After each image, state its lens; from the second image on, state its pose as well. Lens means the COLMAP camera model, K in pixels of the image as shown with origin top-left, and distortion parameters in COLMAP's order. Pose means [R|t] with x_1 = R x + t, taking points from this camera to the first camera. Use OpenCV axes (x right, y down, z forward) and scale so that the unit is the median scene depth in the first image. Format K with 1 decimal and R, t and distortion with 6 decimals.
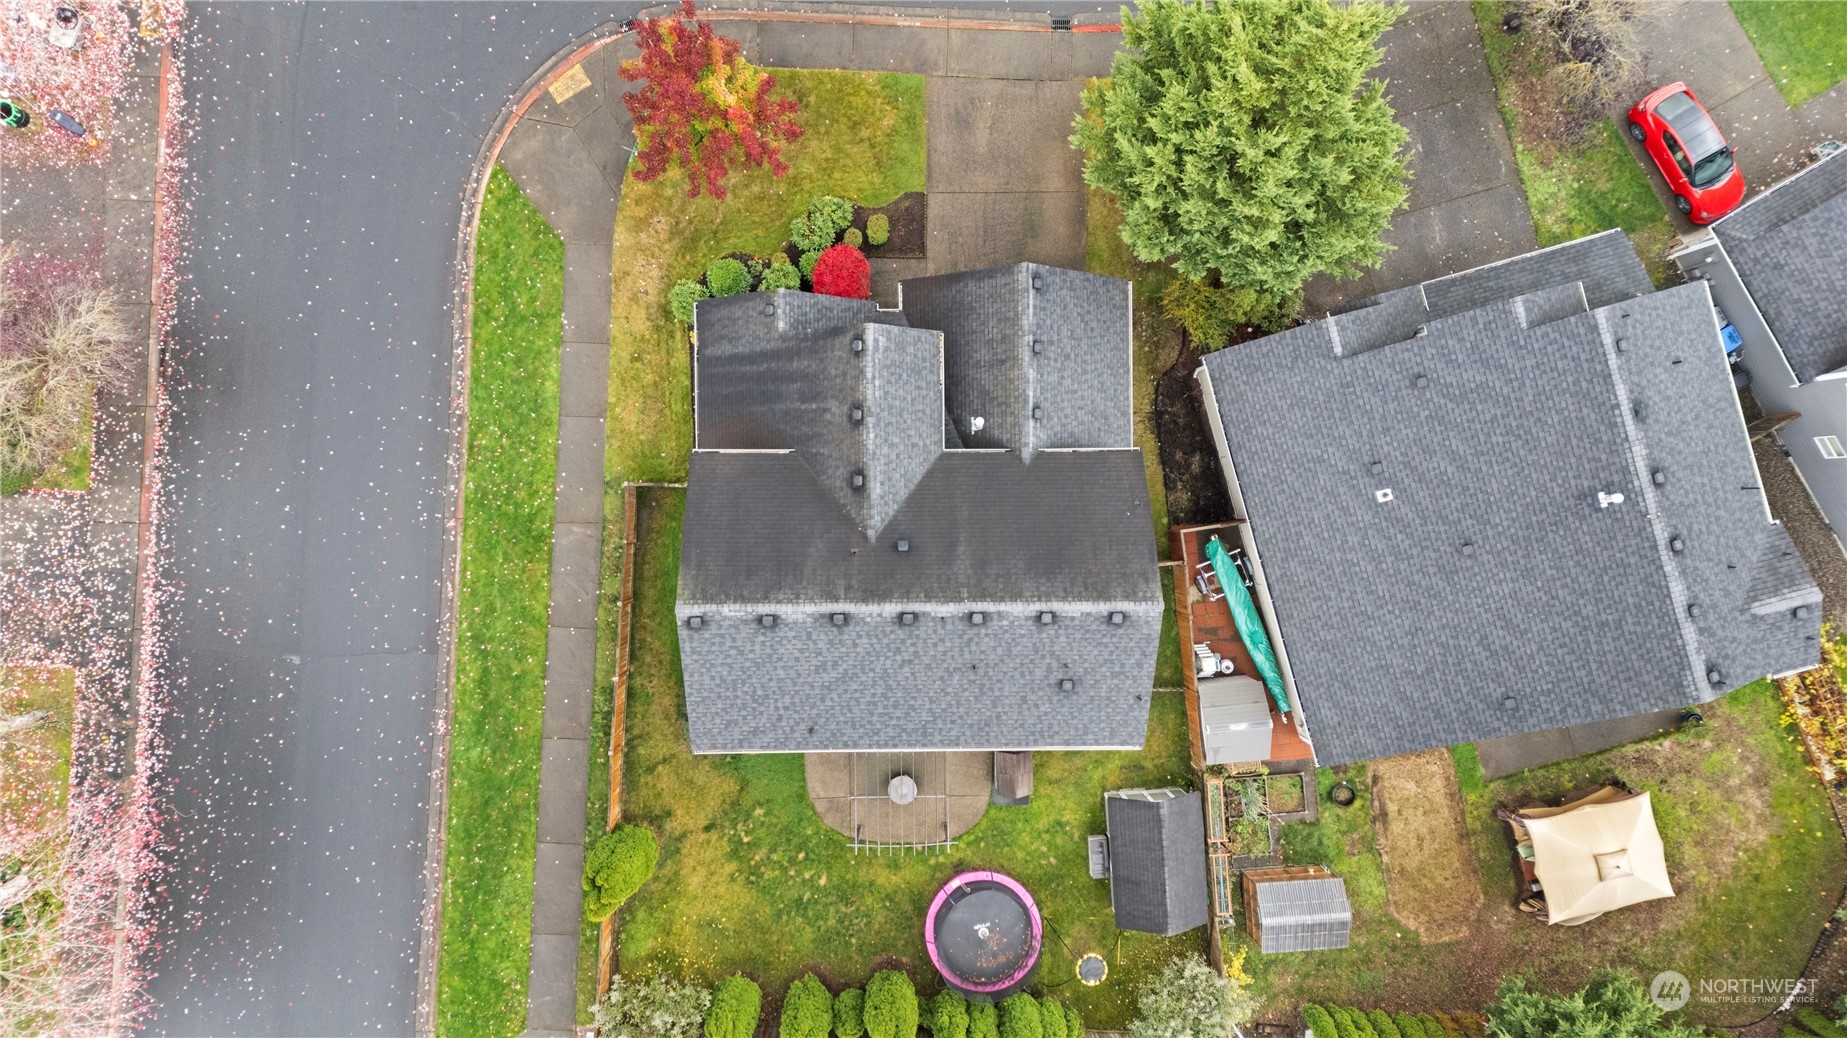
lens RADIAL K [[1331.0, 0, 923.5], [0, 1331.0, 519.0], [0, 0, 1]] dist [0.173946, -0.000438]
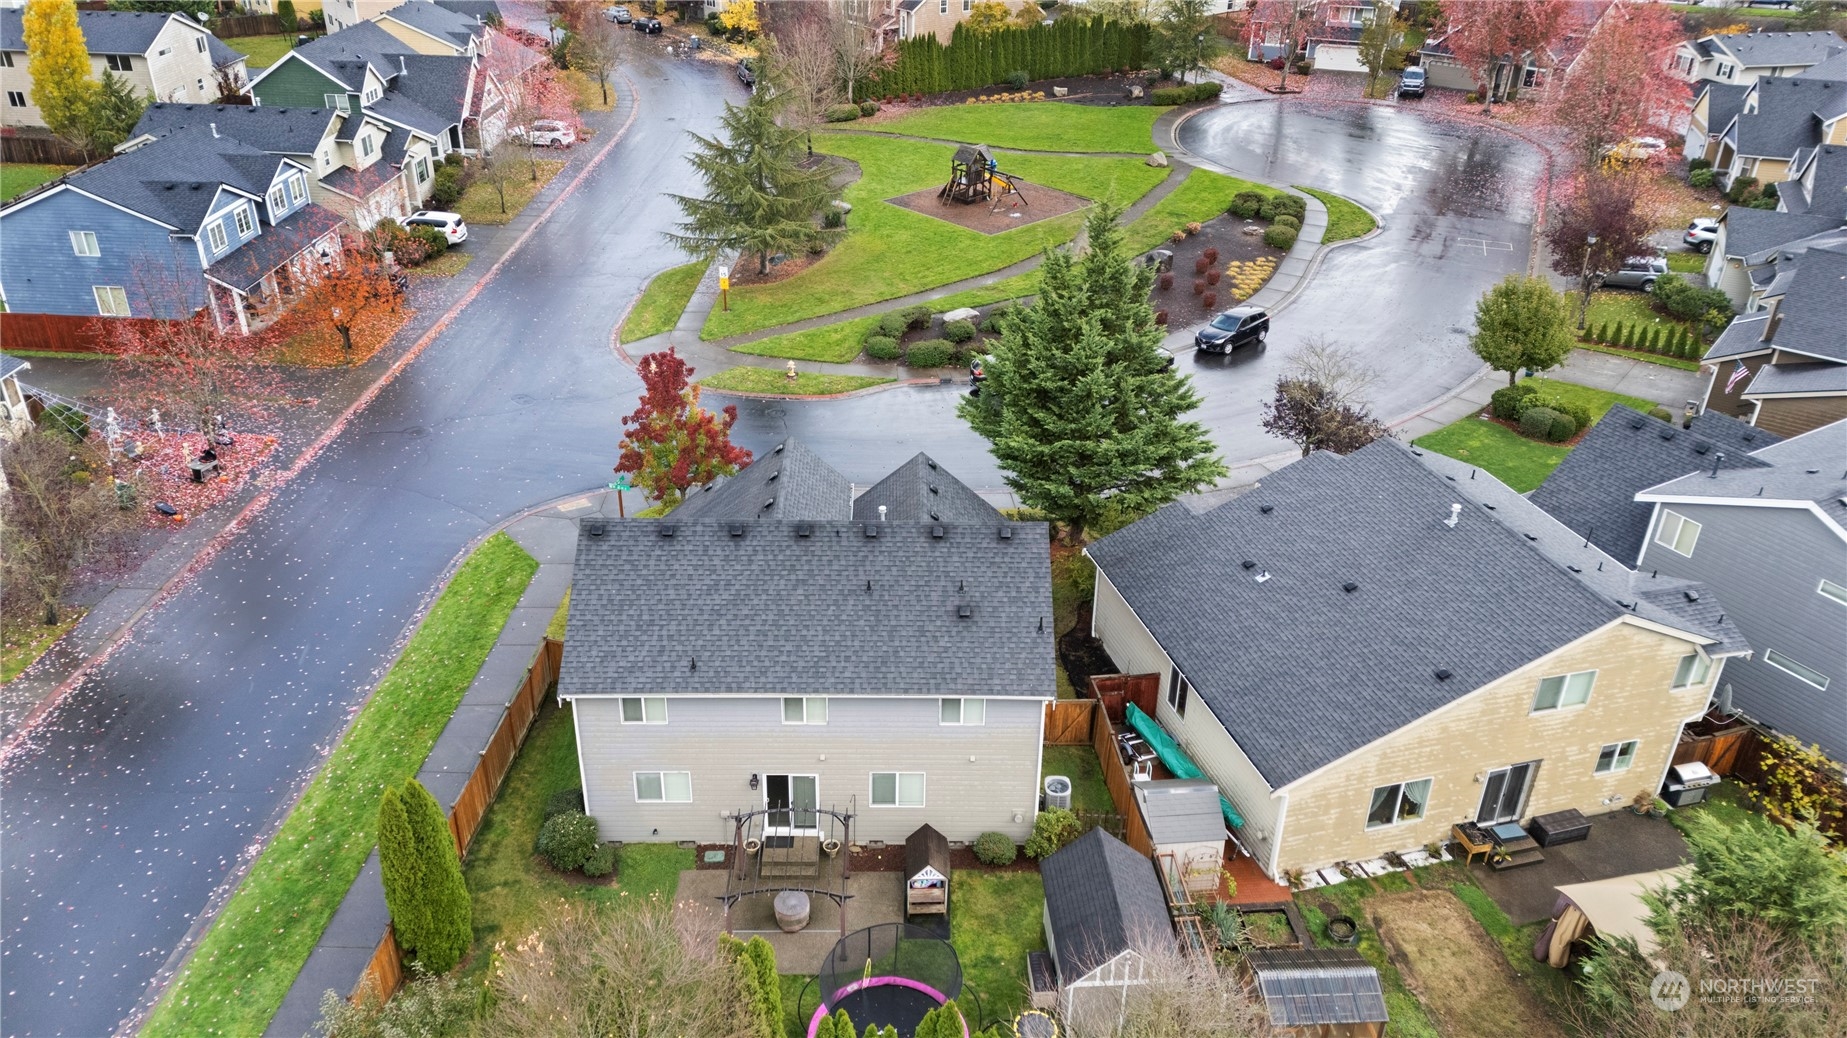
lens RADIAL K [[1331.0, 0, 923.5], [0, 1331.0, 519.0], [0, 0, 1]] dist [0.173946, -0.000438]
pose [[0.999912, -0.012592, 0.004069, 0.073910], [0.009583, 0.476969, -0.878868, 0.940140], [0.009126, 0.878830, 0.477048, 0.476075]]
